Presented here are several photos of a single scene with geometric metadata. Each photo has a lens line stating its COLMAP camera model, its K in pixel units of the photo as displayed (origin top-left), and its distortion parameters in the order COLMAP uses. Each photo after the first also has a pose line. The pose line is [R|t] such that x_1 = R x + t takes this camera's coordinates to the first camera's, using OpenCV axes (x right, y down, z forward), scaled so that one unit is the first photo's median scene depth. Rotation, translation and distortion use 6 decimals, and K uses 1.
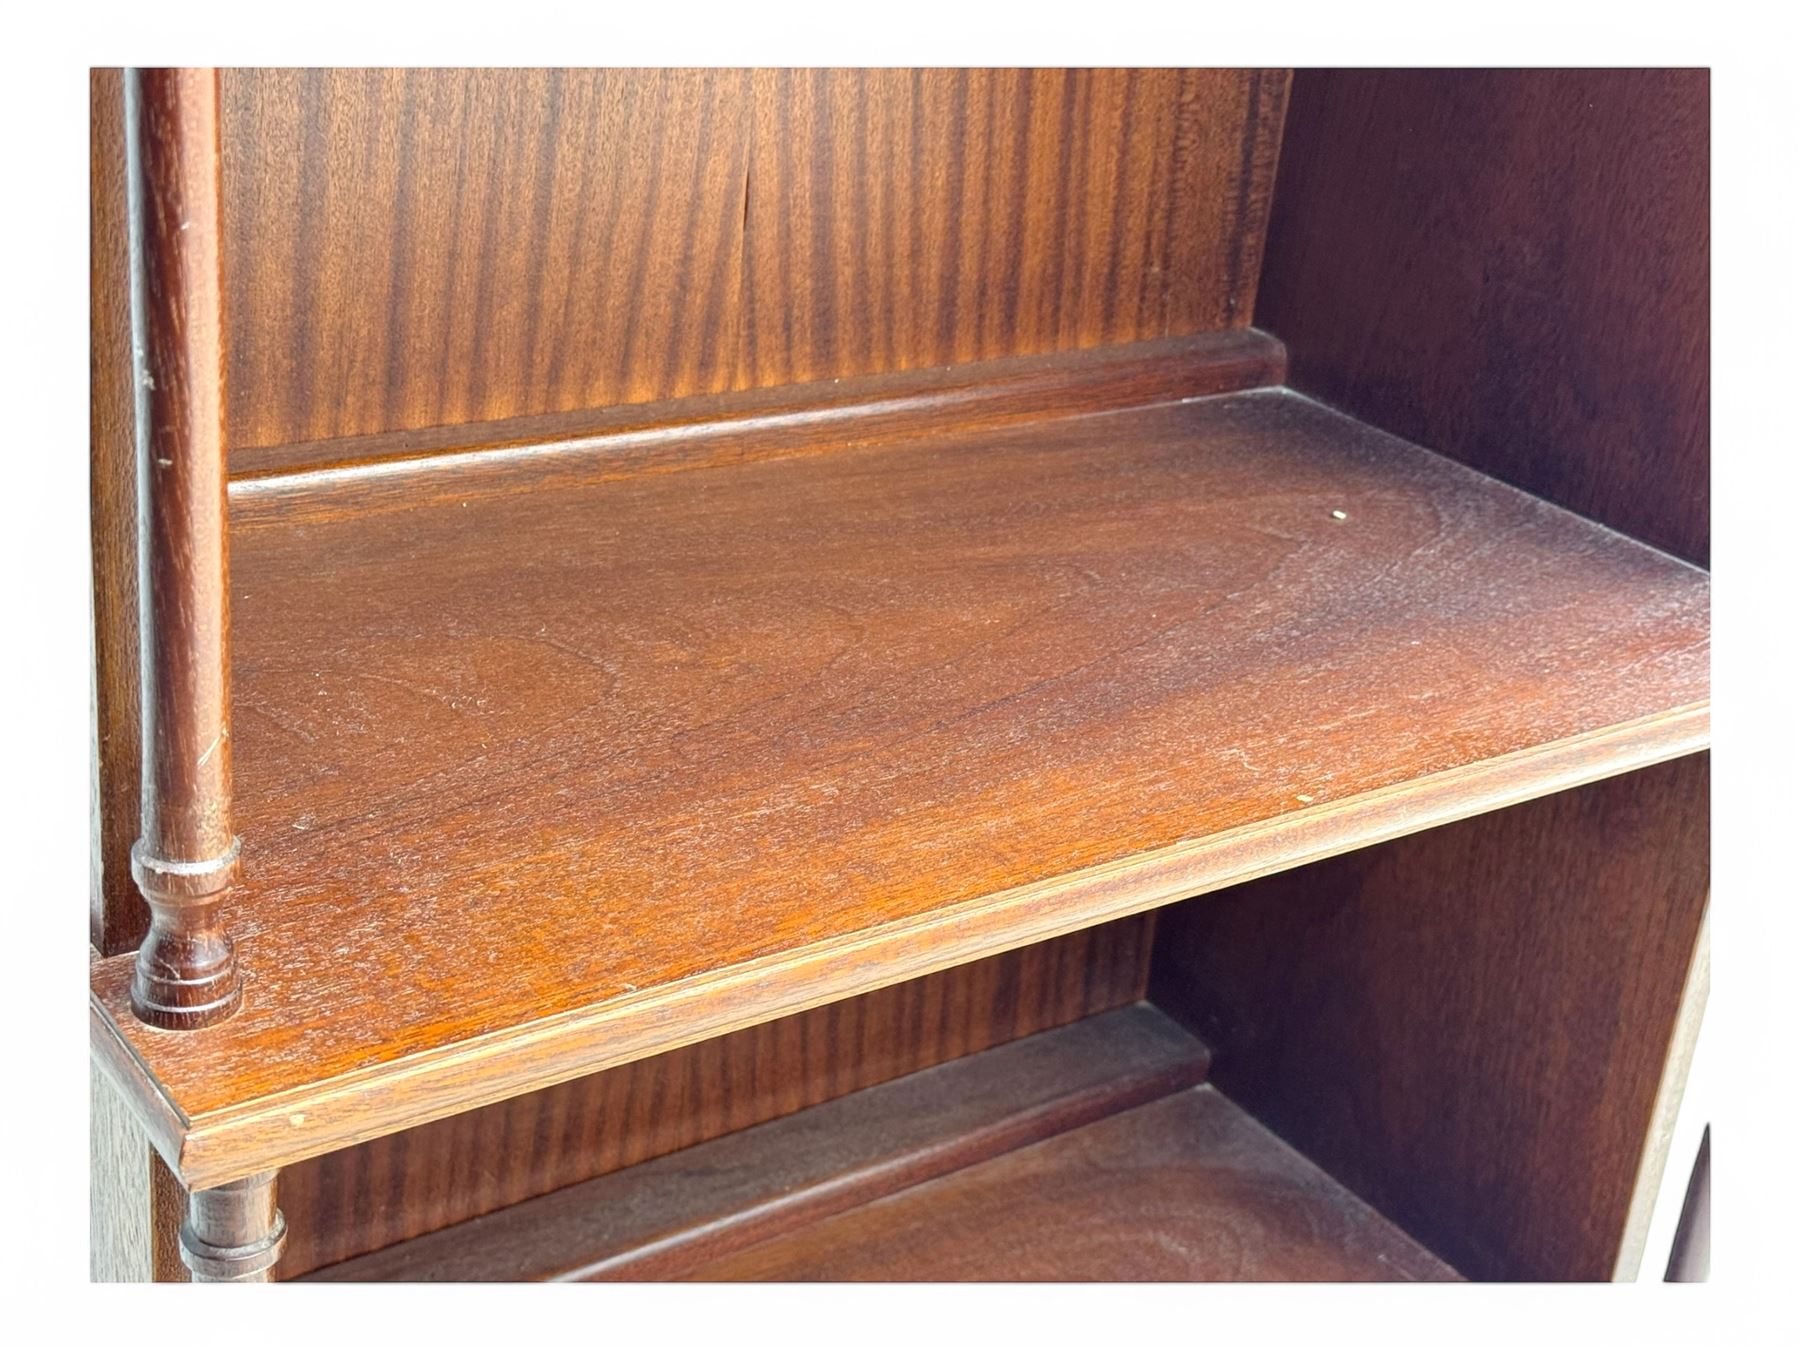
lens RADIAL K [[2516.9, 0, 928.7], [0, 2516.9, 671.6], [0, 0, 1]] dist [0.143166, 0.000000]
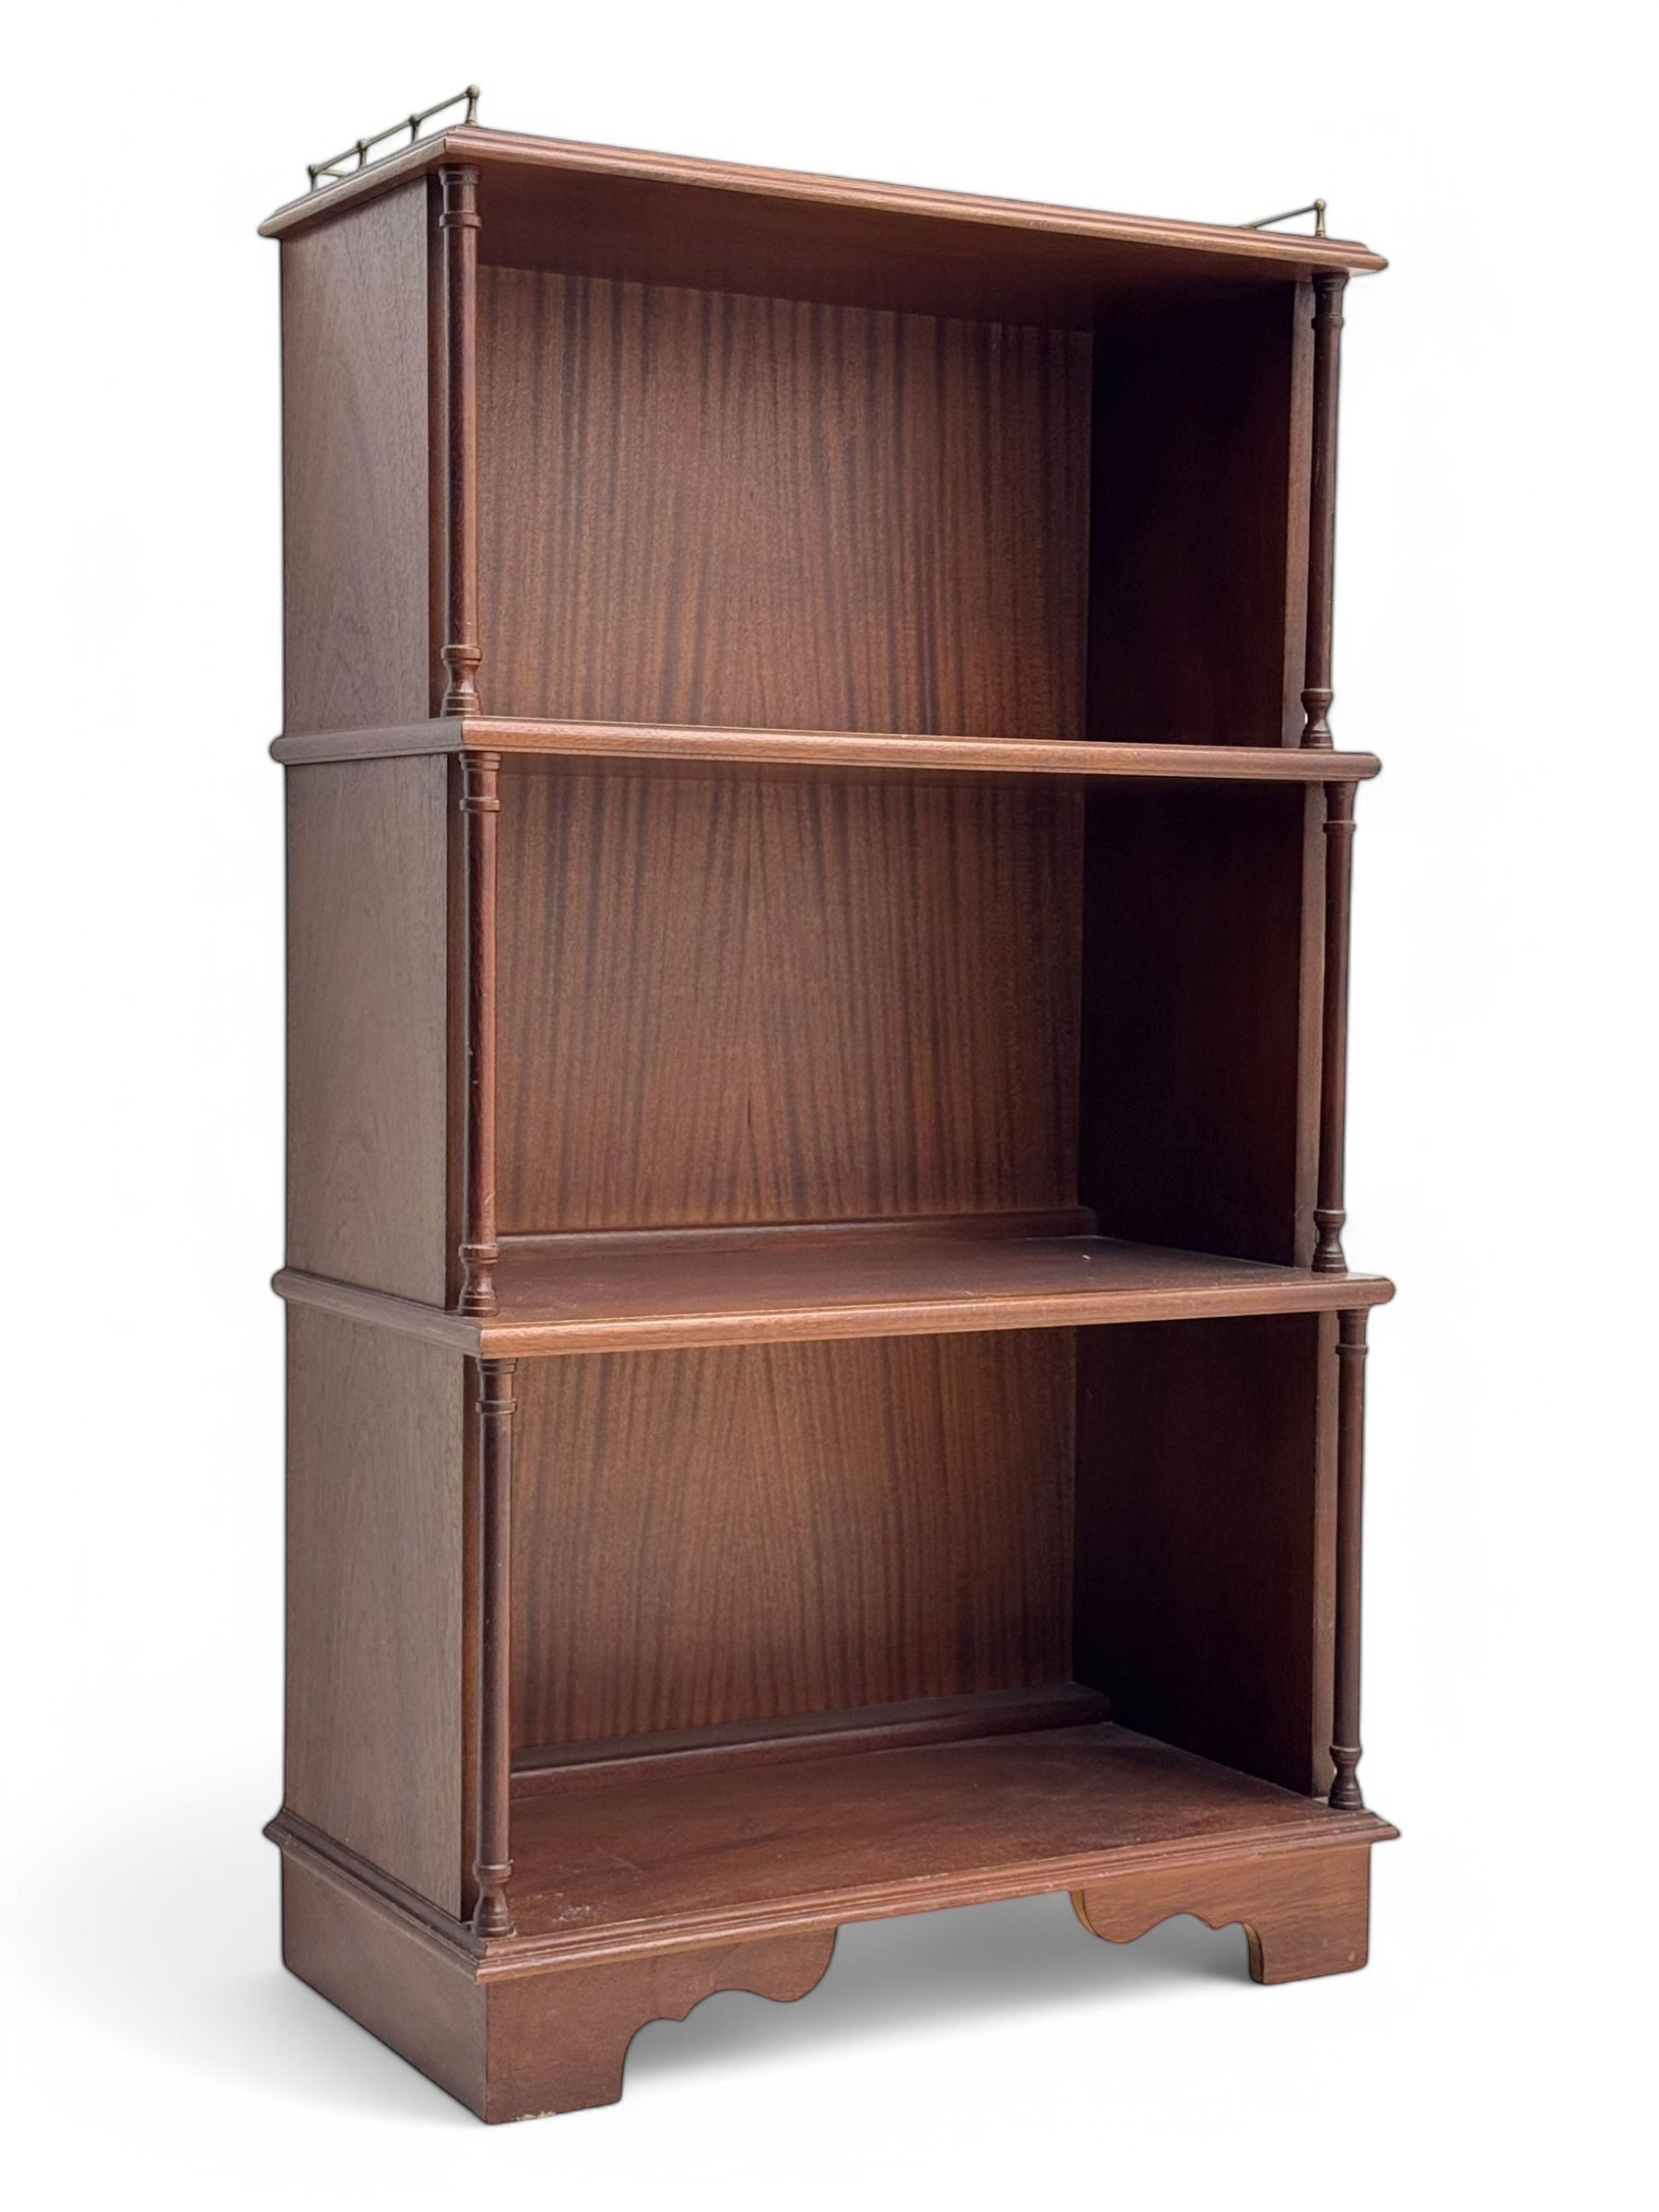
lens RADIAL K [[3440.6, 0, 850.6], [0, 3440.6, 1153.8], [0, 0, 1]] dist [0.136054, 0.000000]
pose [[0.989118, -0.082583, -0.121762, 0.289845], [0.034773, 0.935380, -0.351930, 0.693034], [0.142957, 0.343866, 0.928073, -1.250551]]
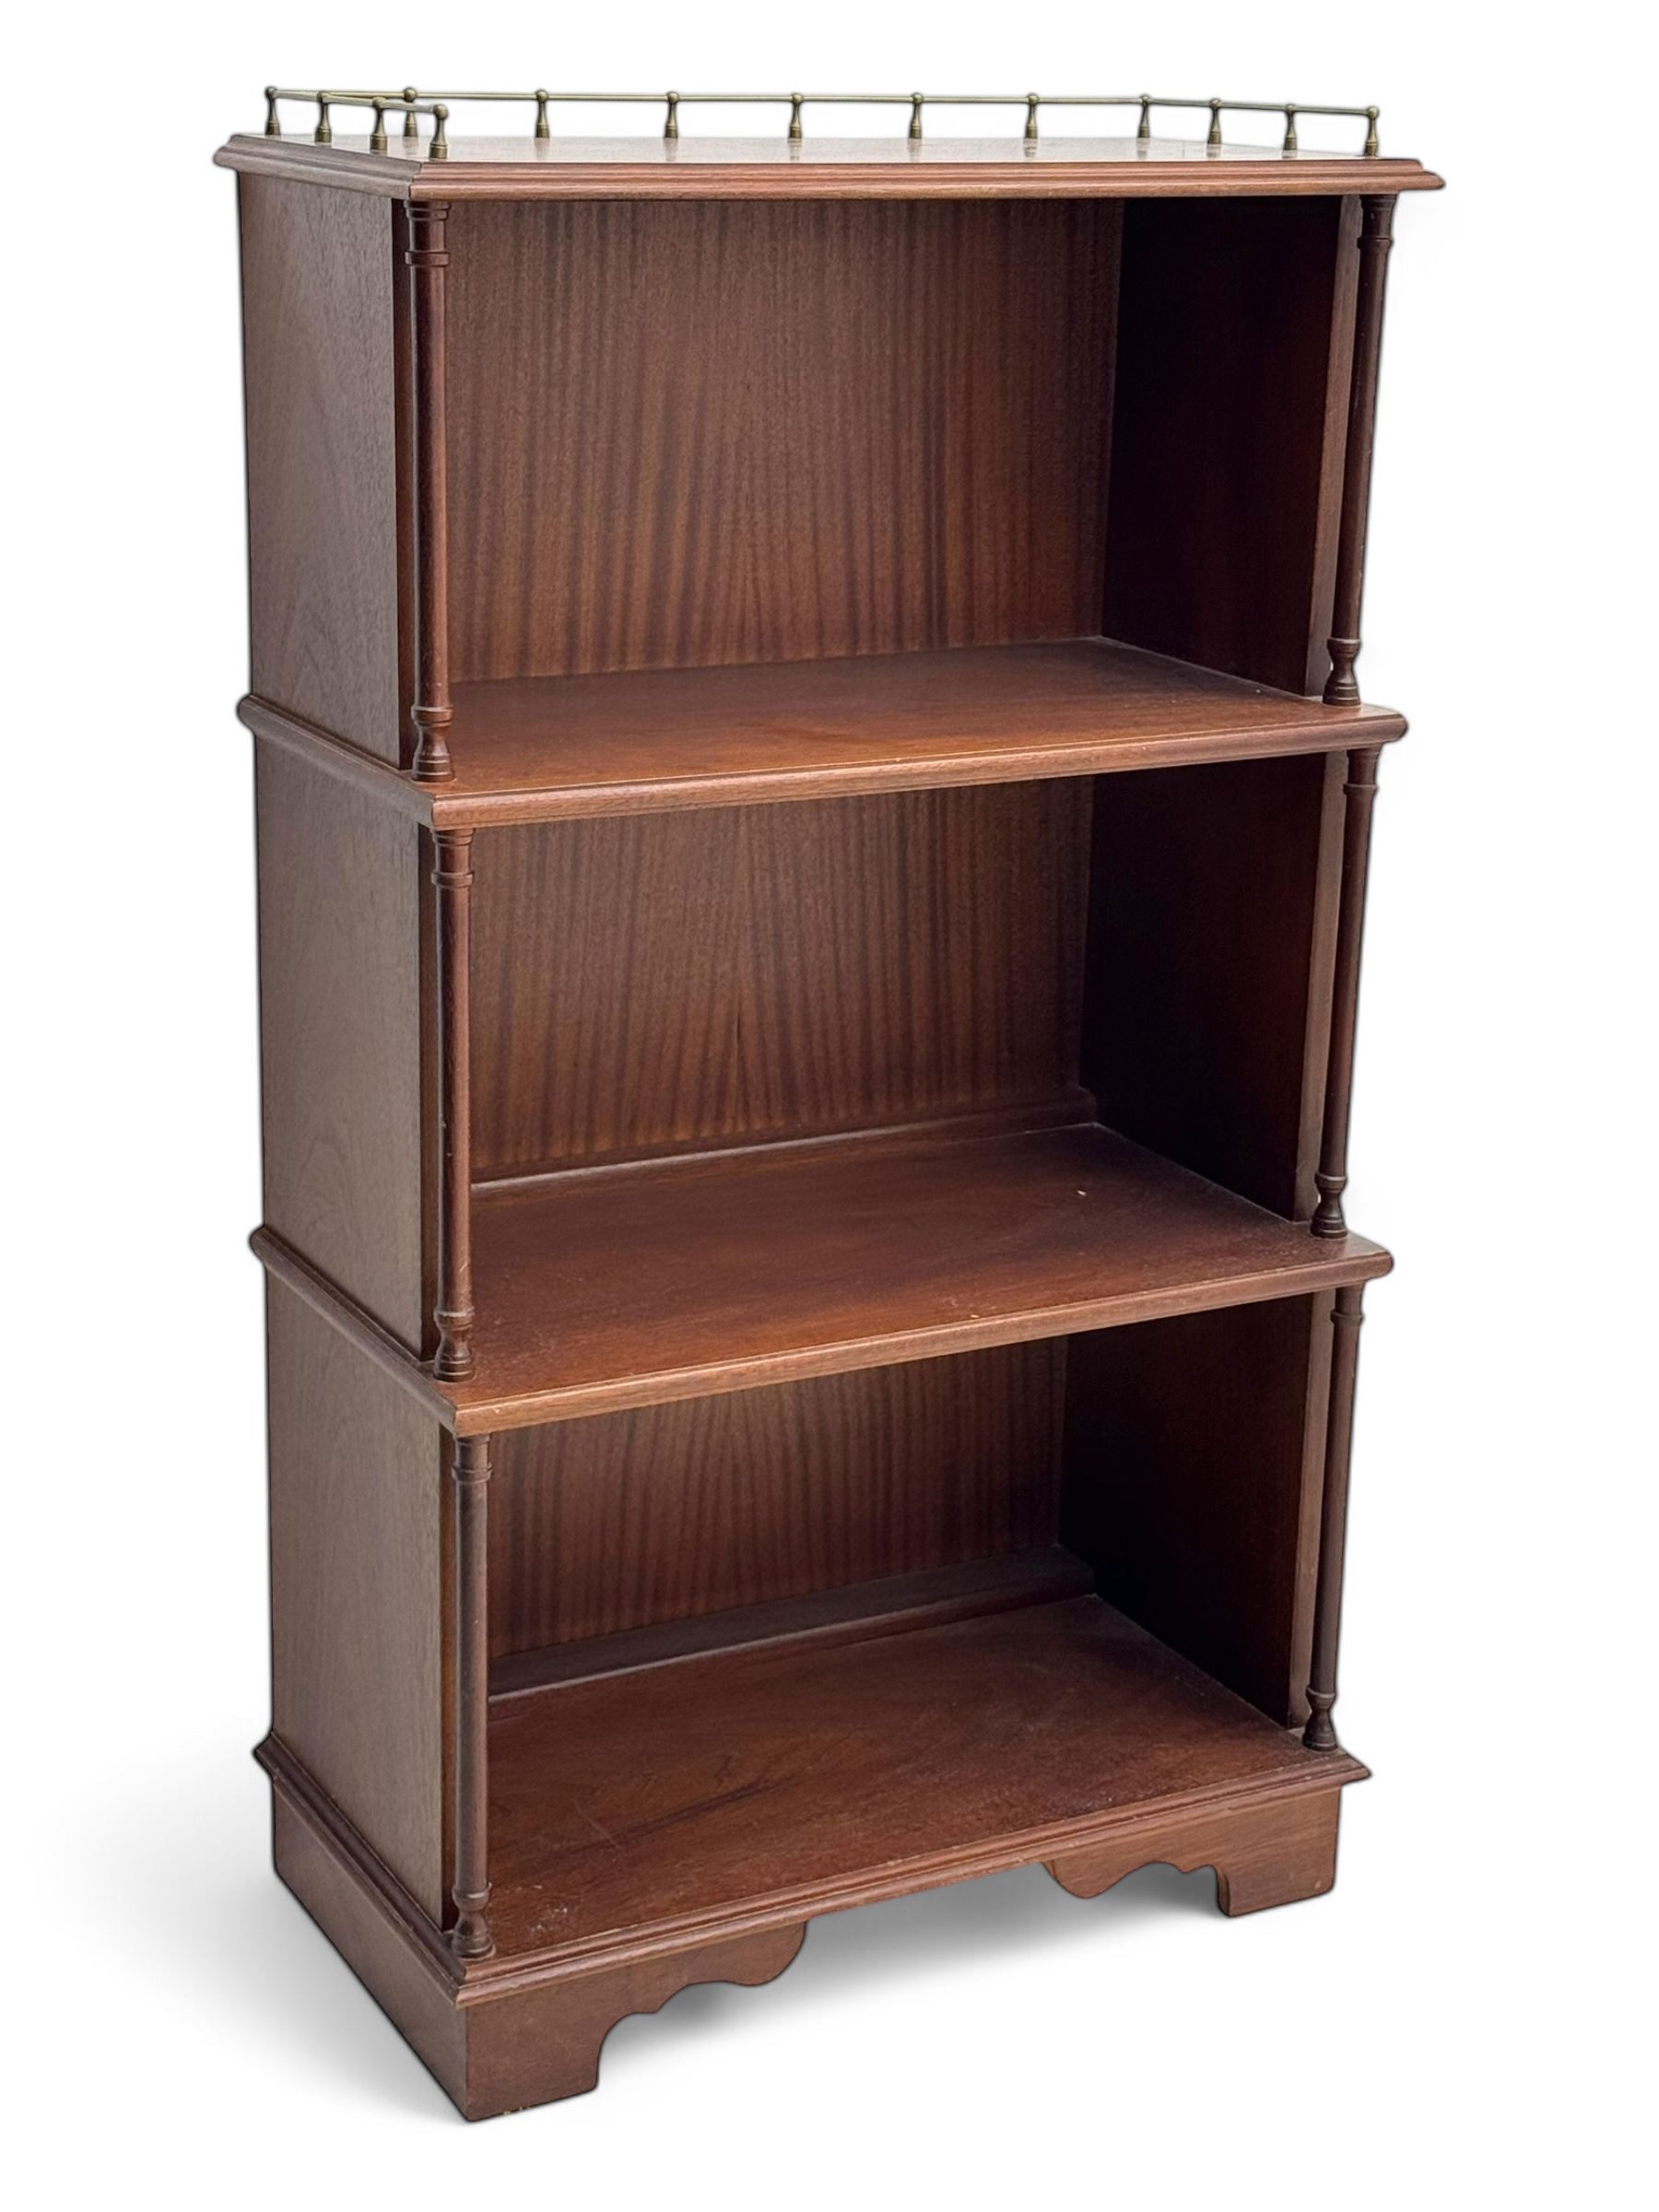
lens RADIAL K [[3648.6, 0, 806.9], [0, 3648.6, 1112.1], [0, 0, 1]] dist [0.144428, 0.000000]
pose [[0.987016, -0.032806, -0.157236, 0.360608], [0.011833, 0.991112, -0.132506, 0.205874], [0.160185, 0.128925, 0.978631, -1.438146]]
